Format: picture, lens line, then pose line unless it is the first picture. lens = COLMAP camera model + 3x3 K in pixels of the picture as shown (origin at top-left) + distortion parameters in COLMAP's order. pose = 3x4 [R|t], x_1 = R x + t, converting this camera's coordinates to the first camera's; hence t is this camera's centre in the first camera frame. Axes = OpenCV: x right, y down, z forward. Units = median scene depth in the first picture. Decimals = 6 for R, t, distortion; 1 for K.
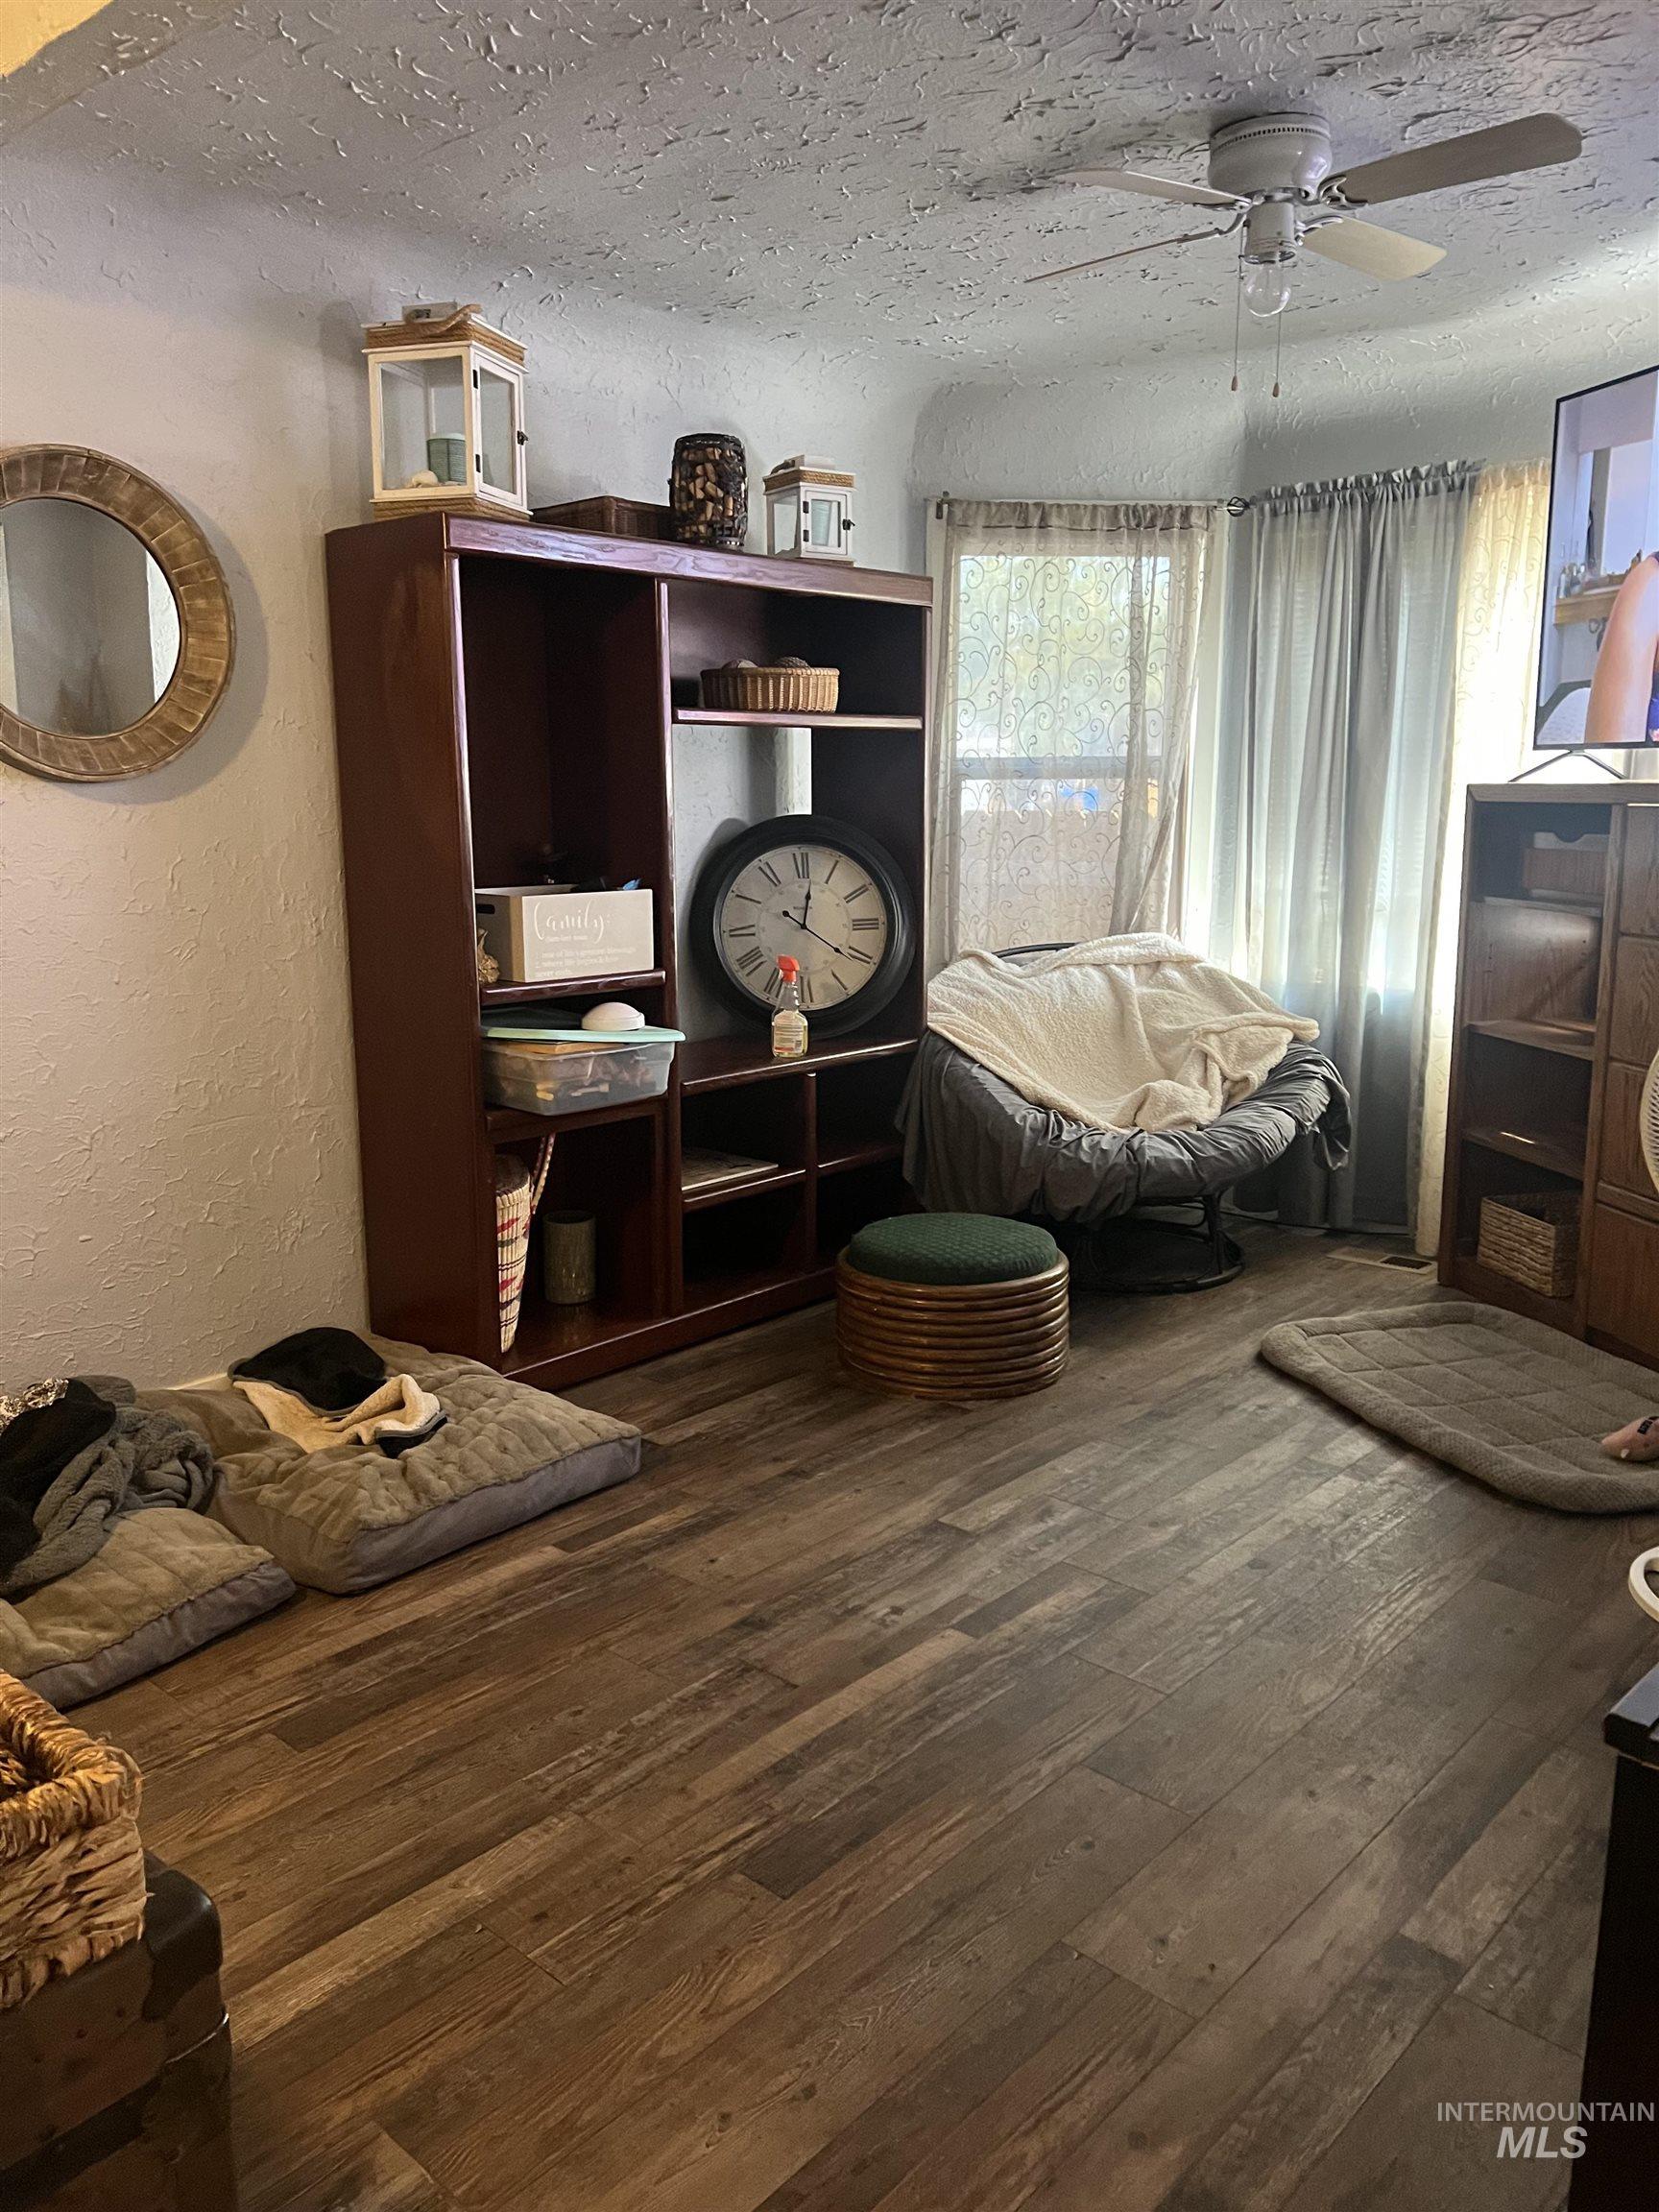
lens RADIAL K [[1669.5, 0, 795.4], [0, 1669.5, 1100.9], [0, 0, 1]] dist [0.056716, -0.081861]
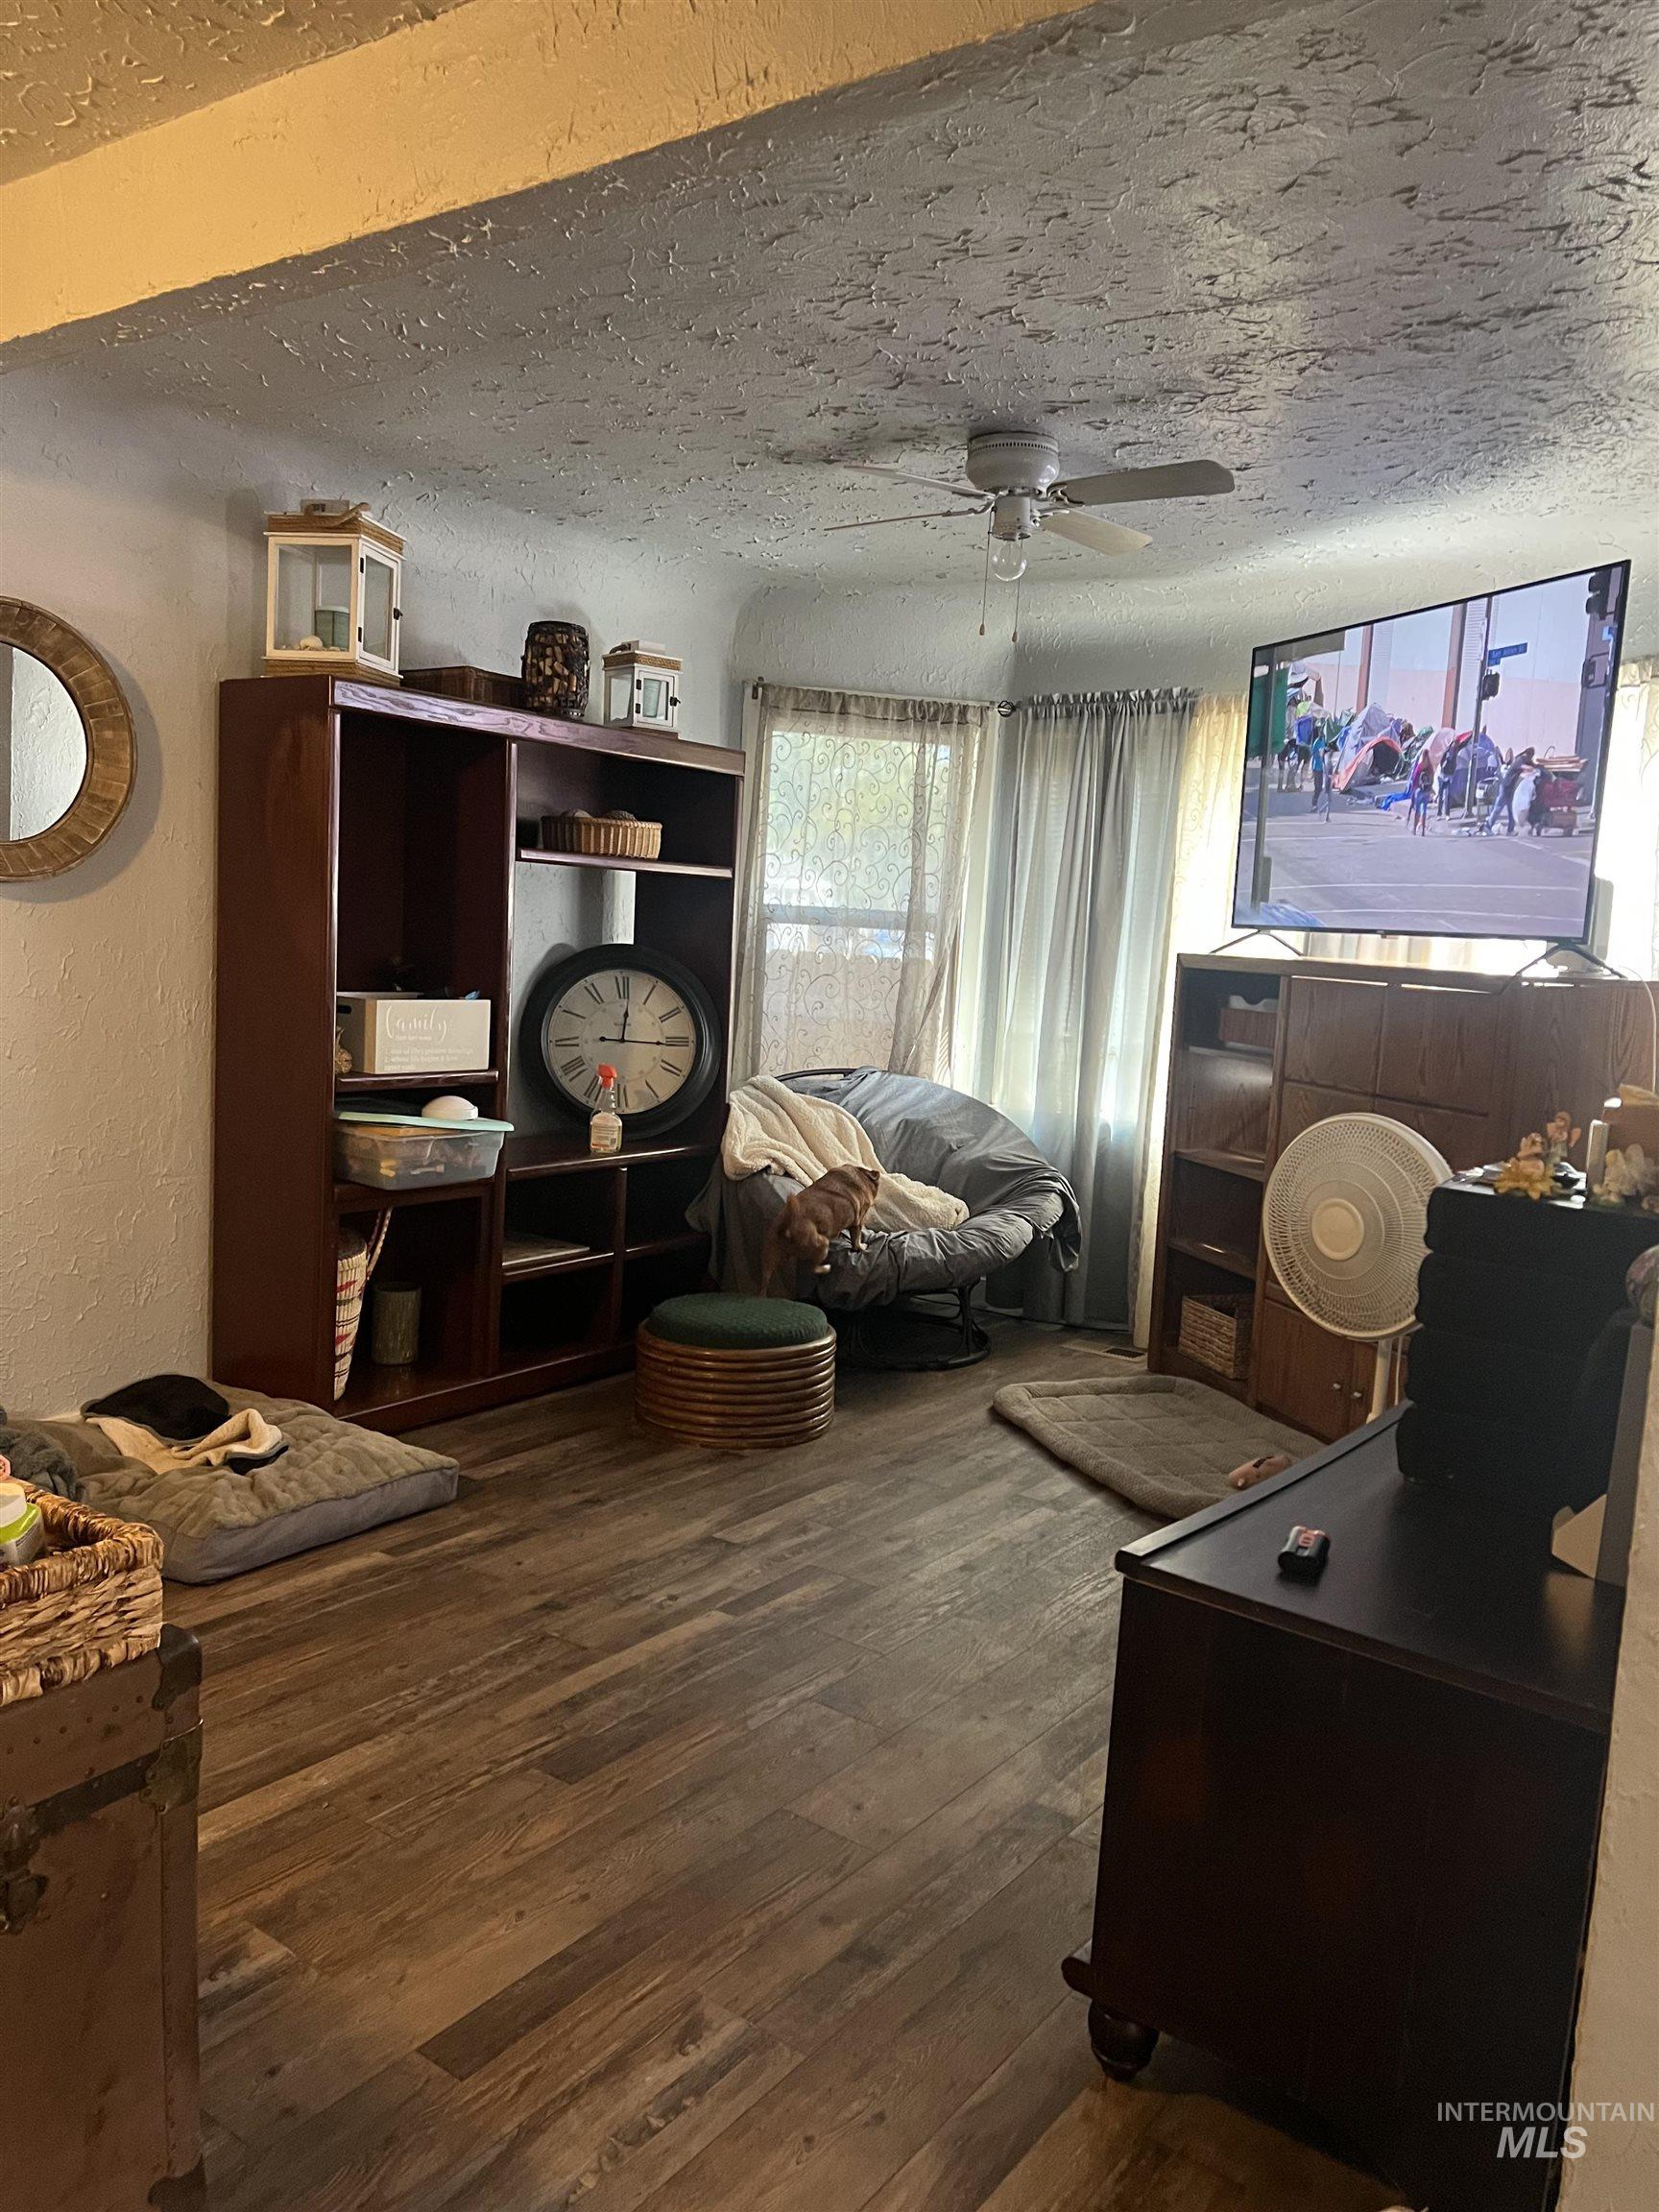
lens RADIAL K [[1669.8, 0, 829.5], [0, 1669.8, 1106.0], [0, 0, 1]] dist [0.101736, -0.229107]
pose [[0.990453, 0.045892, 0.129991, -0.001212], [-0.036040, 0.996367, -0.077156, 0.029189], [-0.133059, 0.071735, 0.988509, -0.186666]]
